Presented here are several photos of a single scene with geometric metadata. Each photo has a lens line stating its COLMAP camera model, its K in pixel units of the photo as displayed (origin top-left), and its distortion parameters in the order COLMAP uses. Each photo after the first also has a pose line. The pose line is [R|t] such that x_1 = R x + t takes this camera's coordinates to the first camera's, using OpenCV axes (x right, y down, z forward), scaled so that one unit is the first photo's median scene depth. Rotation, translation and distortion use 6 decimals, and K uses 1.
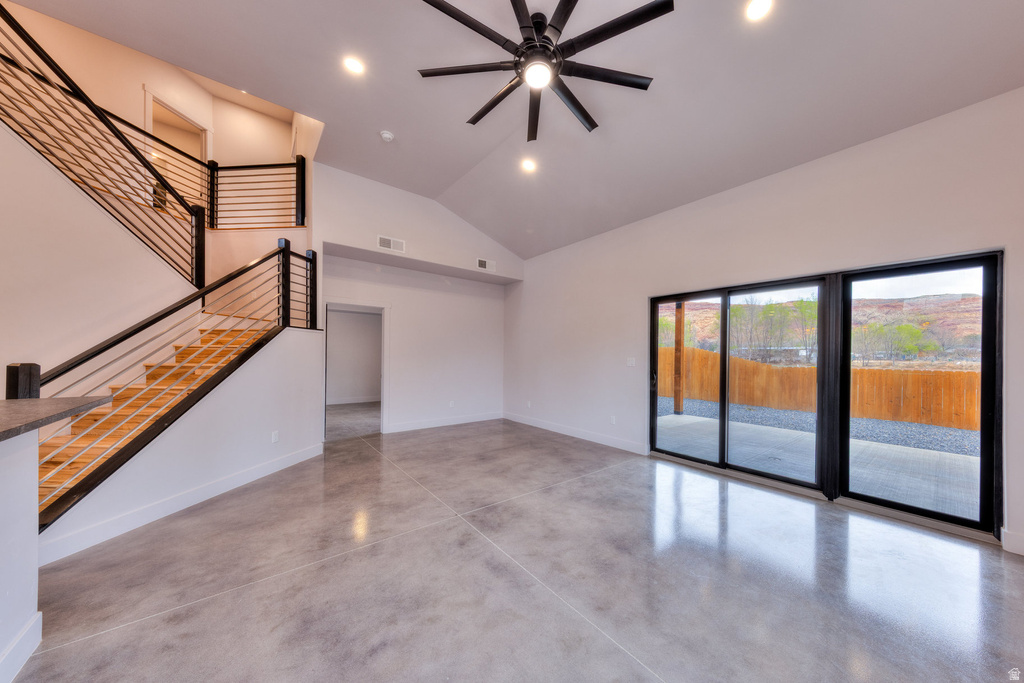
lens RADIAL K [[332.4, 0, 525.4], [0, 332.4, 355.9], [0, 0, 1]] dist [0.001811, 0.000041]
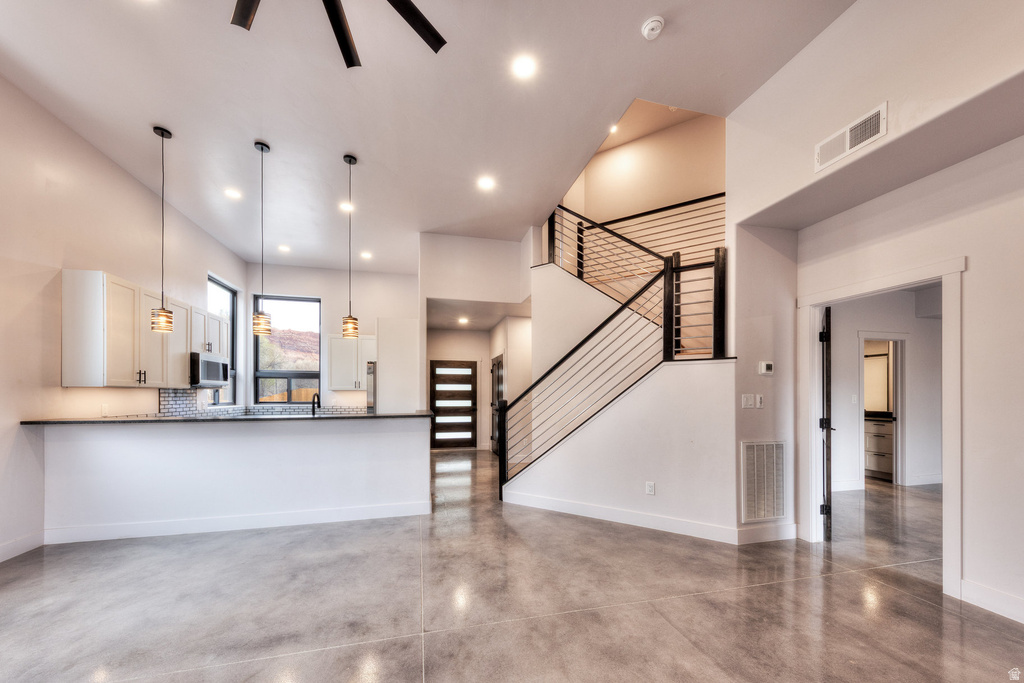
lens RADIAL K [[369.8, 0, 513.1], [0, 369.8, 392.8], [0, 0, 1]] dist [0.007284, 0.000052]
pose [[-0.422679, -0.015051, -0.906154, 0.330441], [-0.005820, 0.999887, -0.013893, 0.006393], [0.906261, -0.000598, -0.422719, 1.211227]]
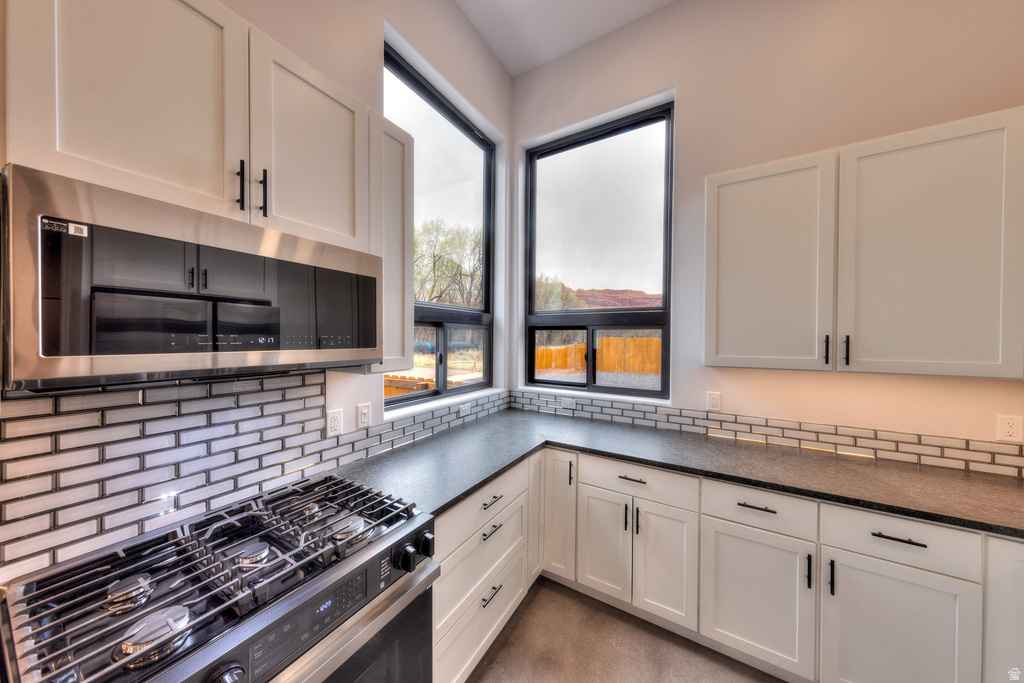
lens RADIAL K [[324.1, 0, 514.8], [0, 324.1, 341.5], [0, 0, 1]] dist [0.001943, 0.000021]
pose [[-0.936743, -0.013373, -0.349762, -0.649739], [-0.016664, 0.999841, 0.006400, -0.072369], [0.349621, 0.011823, -0.936817, -0.244976]]
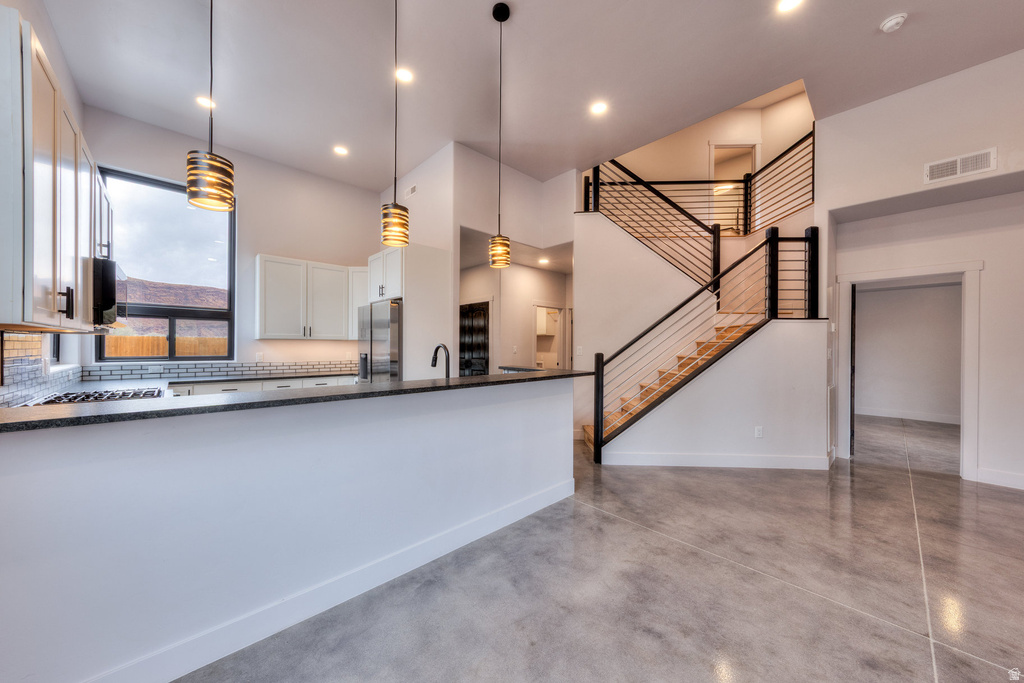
lens RADIAL K [[357.1, 0, 511.7], [0, 357.1, 348.5], [0, 0, 1]] dist [-0.000413, -0.000061]
pose [[0.070347, -0.003596, -0.997516, 0.279723], [-0.005807, 0.999975, -0.004015, 0.004602], [0.997506, 0.006075, 0.070324, 0.216660]]
